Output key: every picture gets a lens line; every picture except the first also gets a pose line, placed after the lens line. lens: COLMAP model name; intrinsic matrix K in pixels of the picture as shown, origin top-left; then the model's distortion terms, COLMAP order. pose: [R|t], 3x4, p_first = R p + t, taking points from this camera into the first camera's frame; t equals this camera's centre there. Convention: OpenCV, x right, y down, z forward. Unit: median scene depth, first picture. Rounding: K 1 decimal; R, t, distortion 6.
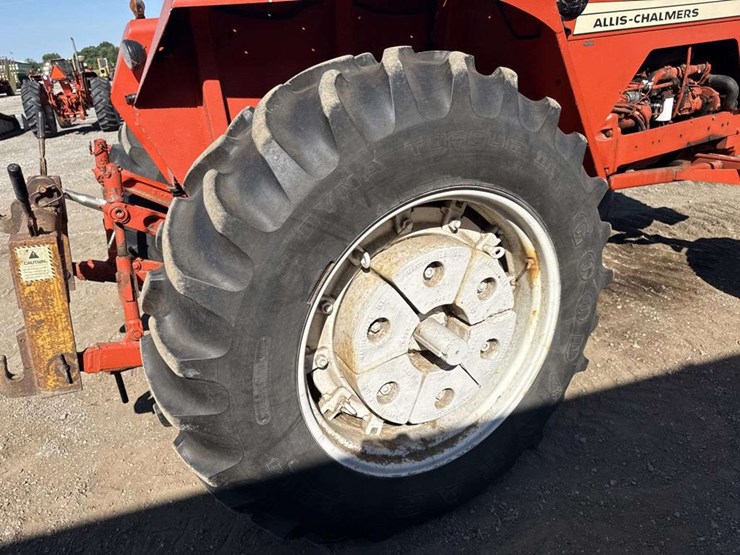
lens RADIAL K [[529.4, 0, 351.6], [0, 529.4, 293.4], [0, 0, 1]] dist [0.031798, -0.041191]
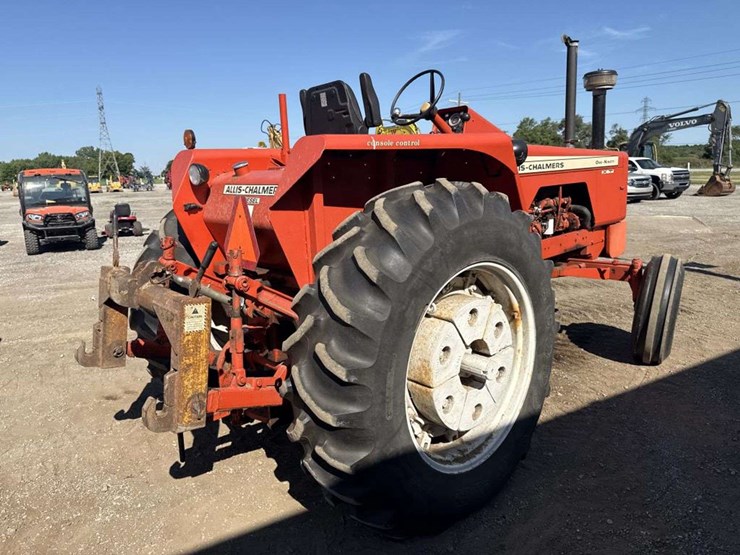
lens RADIAL K [[529.4, 0, 367.5], [0, 529.4, 280.0], [0, 0, 1]] dist [0.031798, -0.041191]
pose [[0.964072, -0.007169, 0.265544, -0.459820], [0.071975, 0.969293, -0.235139, 0.166387], [-0.255704, 0.245804, 0.934985, -0.309622]]
